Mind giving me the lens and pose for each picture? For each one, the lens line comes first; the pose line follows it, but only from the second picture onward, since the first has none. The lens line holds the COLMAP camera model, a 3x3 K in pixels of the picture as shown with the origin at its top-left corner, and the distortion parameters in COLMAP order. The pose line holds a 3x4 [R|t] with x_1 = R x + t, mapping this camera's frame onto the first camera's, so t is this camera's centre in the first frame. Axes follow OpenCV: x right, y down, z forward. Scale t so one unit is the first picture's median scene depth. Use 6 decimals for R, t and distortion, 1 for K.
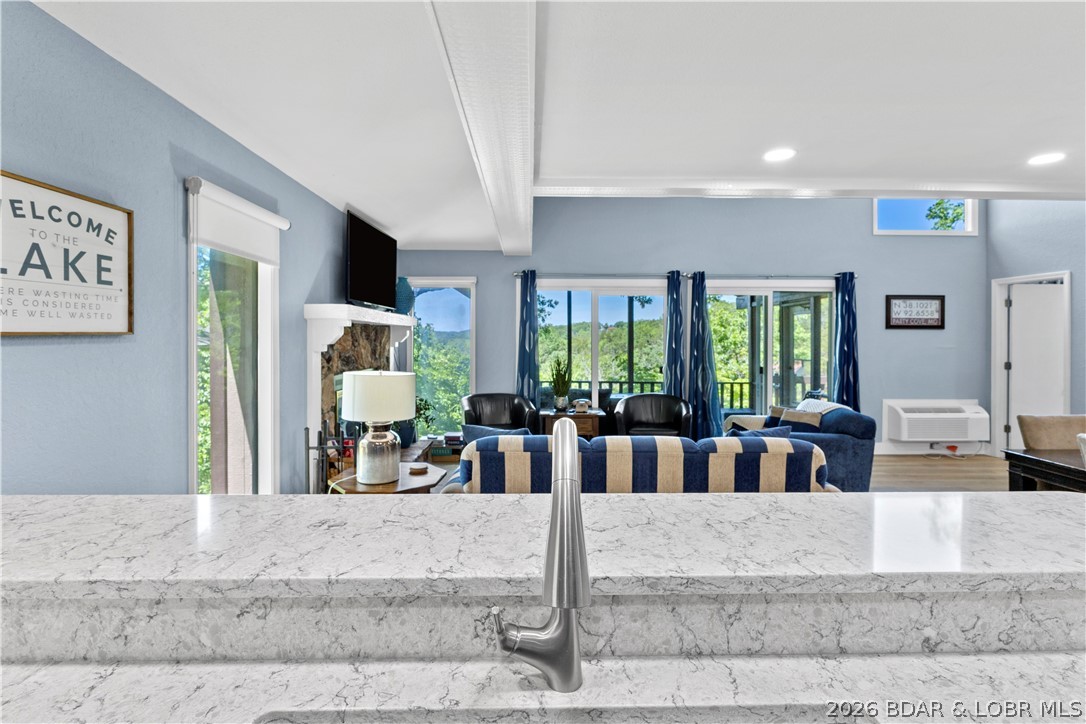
lens RADIAL K [[509.2, 0, 541.7], [0, 509.2, 332.3], [0, 0, 1]] dist [-0.029354, 0.000441]
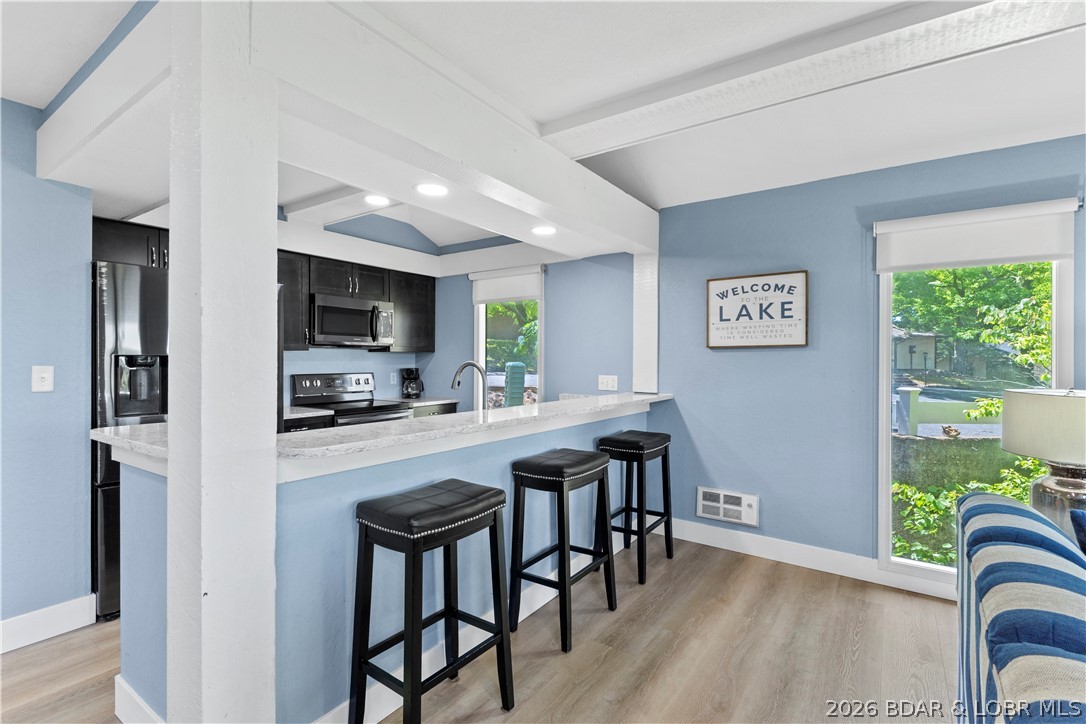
lens RADIAL K [[502.8, 0, 543.0], [0, 502.8, 362.0], [0, 0, 1]] dist [0.002042, 0.000020]
pose [[-0.596444, 0.000283, -0.802655, 1.003179], [0.002159, 0.999997, -0.001251, 0.056762], [0.802652, -0.002479, -0.596443, 1.265479]]
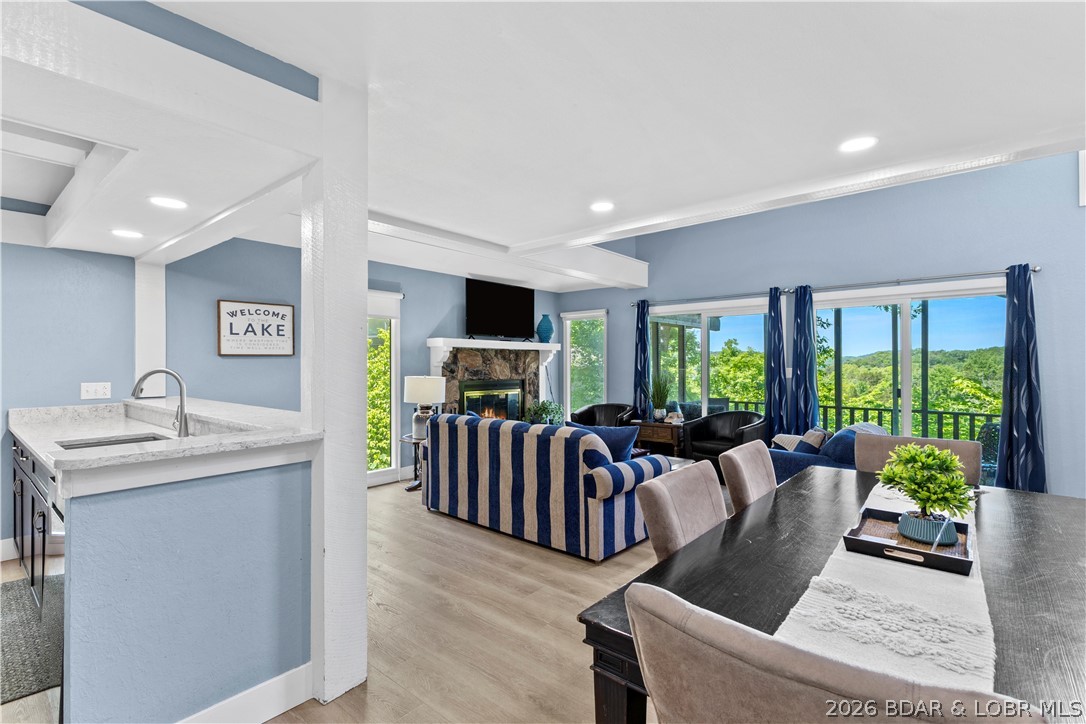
lens RADIAL K [[502.8, 0, 543.0], [0, 502.8, 362.0], [0, 0, 1]] dist [0.002042, 0.000020]
pose [[0.747244, -0.006955, -0.664513, 1.738853], [0.010830, 0.999940, 0.001712, 0.045962], [0.664461, -0.008476, 0.747274, -0.049886]]
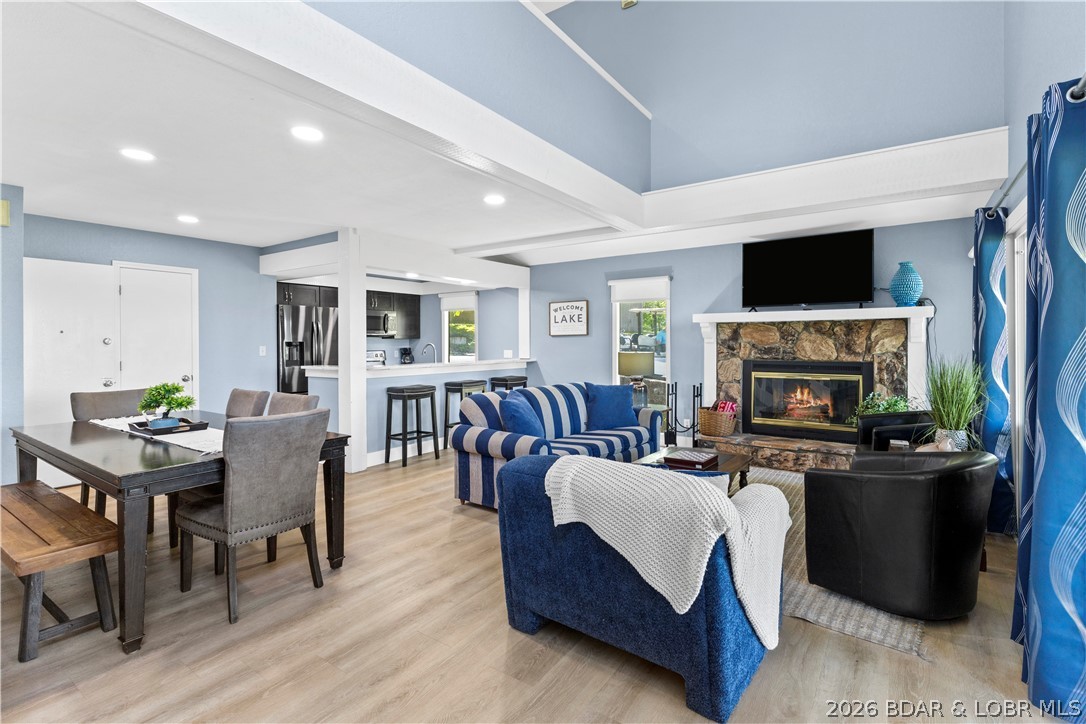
lens RADIAL K [[510.2, 0, 545.3], [0, 510.2, 348.1], [0, 0, 1]] dist [-0.000692, 0.000089]
pose [[-0.595693, 0.008869, -0.803163, 2.243497], [0.010107, 0.999943, 0.003547, 0.081681], [0.803149, -0.006005, -0.595748, 2.877688]]
